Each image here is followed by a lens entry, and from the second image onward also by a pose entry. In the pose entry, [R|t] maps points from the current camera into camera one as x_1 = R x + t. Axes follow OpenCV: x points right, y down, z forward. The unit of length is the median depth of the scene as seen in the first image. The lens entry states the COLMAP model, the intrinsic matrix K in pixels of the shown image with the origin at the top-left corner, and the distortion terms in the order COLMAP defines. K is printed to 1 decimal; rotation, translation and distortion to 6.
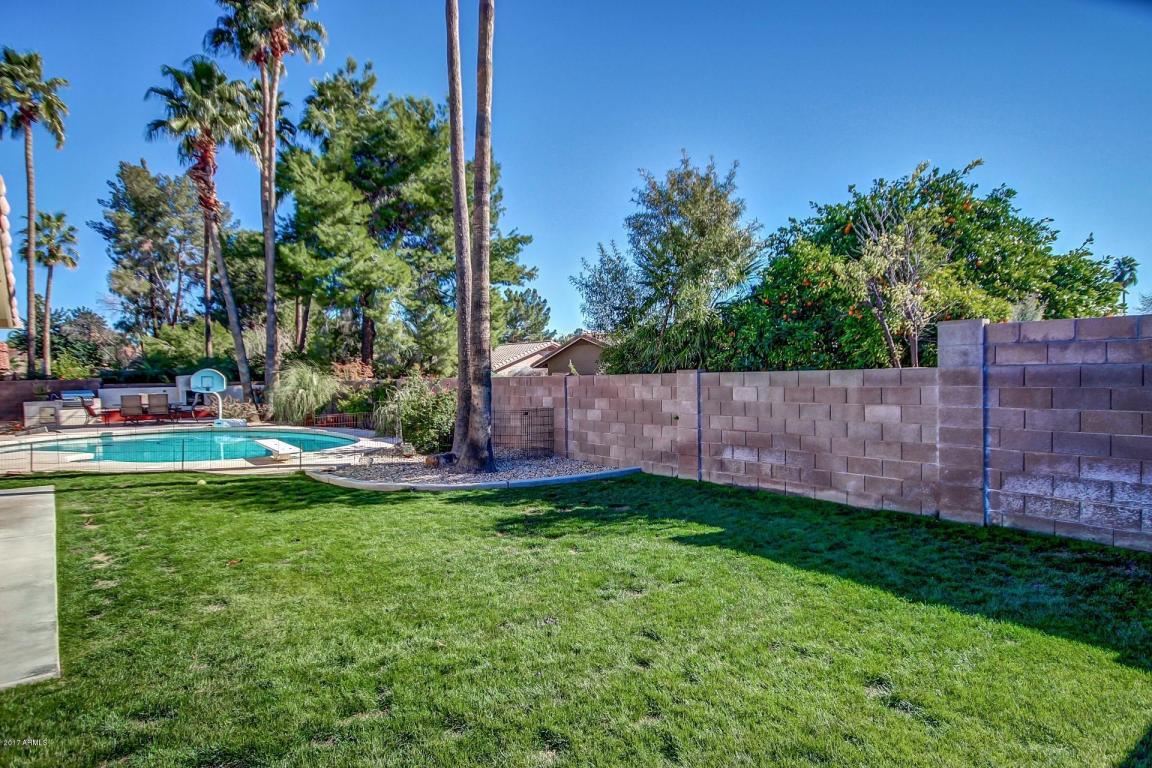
lens RADIAL K [[597.5, 0, 581.4], [0, 597.5, 386.2], [0, 0, 1]] dist [0.013215, -0.000606]
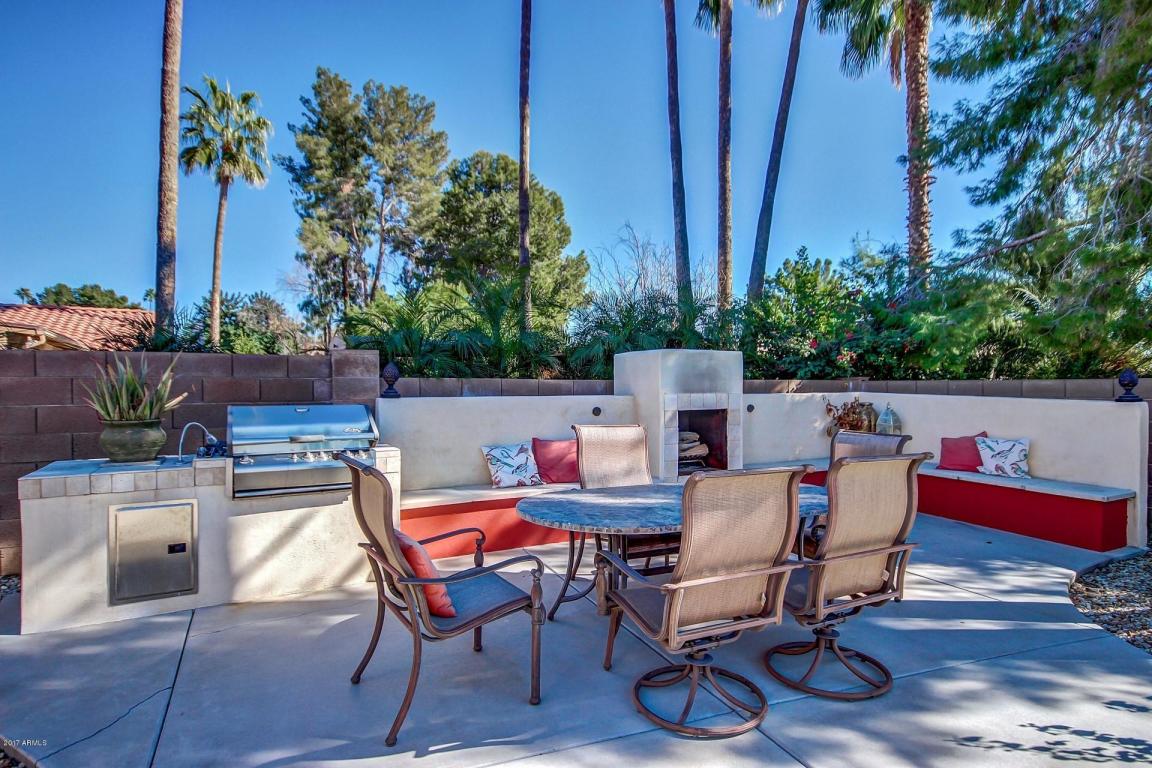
lens RADIAL K [[597.5, 0, 581.4], [0, 597.5, 386.2], [0, 0, 1]] dist [0.013215, -0.000606]
pose [[0.981967, 0.019586, -0.188037, -0.322961], [-0.022669, 0.999641, -0.014259, 0.000972], [0.187691, 0.018264, 0.982058, 0.375325]]
